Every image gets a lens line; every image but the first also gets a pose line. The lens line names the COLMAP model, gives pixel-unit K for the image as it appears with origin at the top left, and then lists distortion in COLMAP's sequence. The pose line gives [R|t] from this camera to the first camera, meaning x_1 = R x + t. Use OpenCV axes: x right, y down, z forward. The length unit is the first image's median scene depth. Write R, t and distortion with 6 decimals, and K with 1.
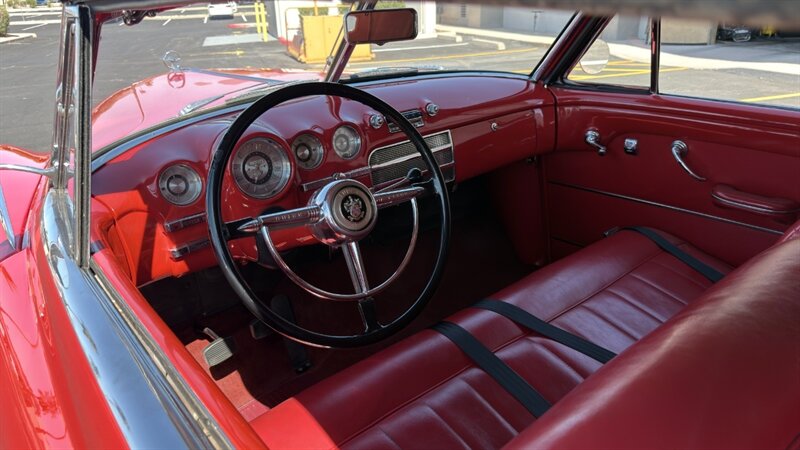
lens RADIAL K [[570.1, 0, 397.1], [0, 570.1, 224.7], [0, 0, 1]] dist [0.043173, -0.052774]
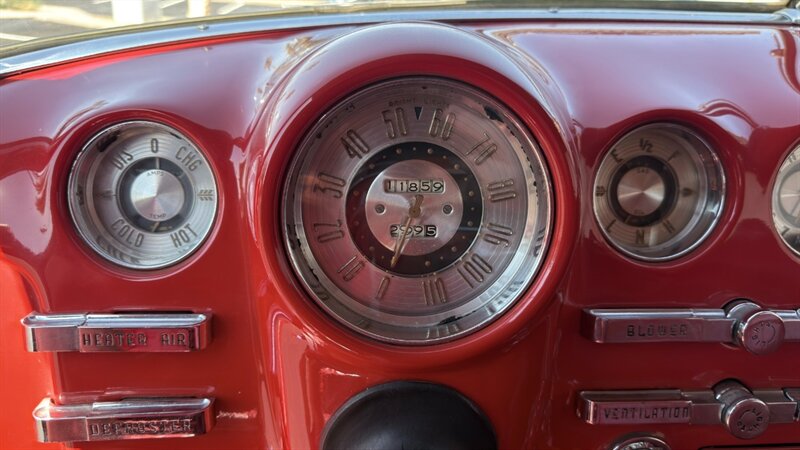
lens RADIAL K [[577.0, 0, 402.0], [0, 577.0, 225.2], [0, 0, 1]] dist [0.006429, -0.007181]
pose [[0.796877, 0.297128, -0.526024, -0.119158], [-0.300278, 0.950329, 0.081907, -0.111179], [0.524233, 0.092684, 0.846516, 0.795022]]
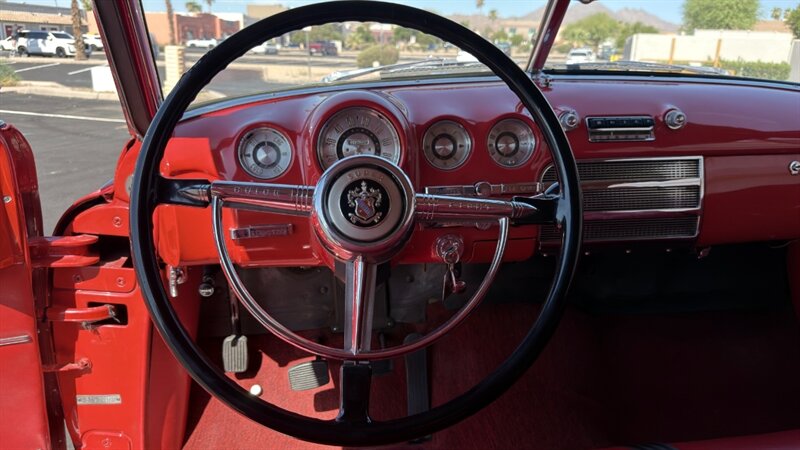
lens RADIAL K [[576.6, 0, 398.0], [0, 576.6, 224.8], [0, 0, 1]] dist [0.006983, -0.007570]
pose [[0.836271, 0.201146, -0.510089, 0.196886], [-0.243866, 0.969652, -0.017440, -0.004323], [0.491101, 0.138978, 0.859945, 0.401652]]
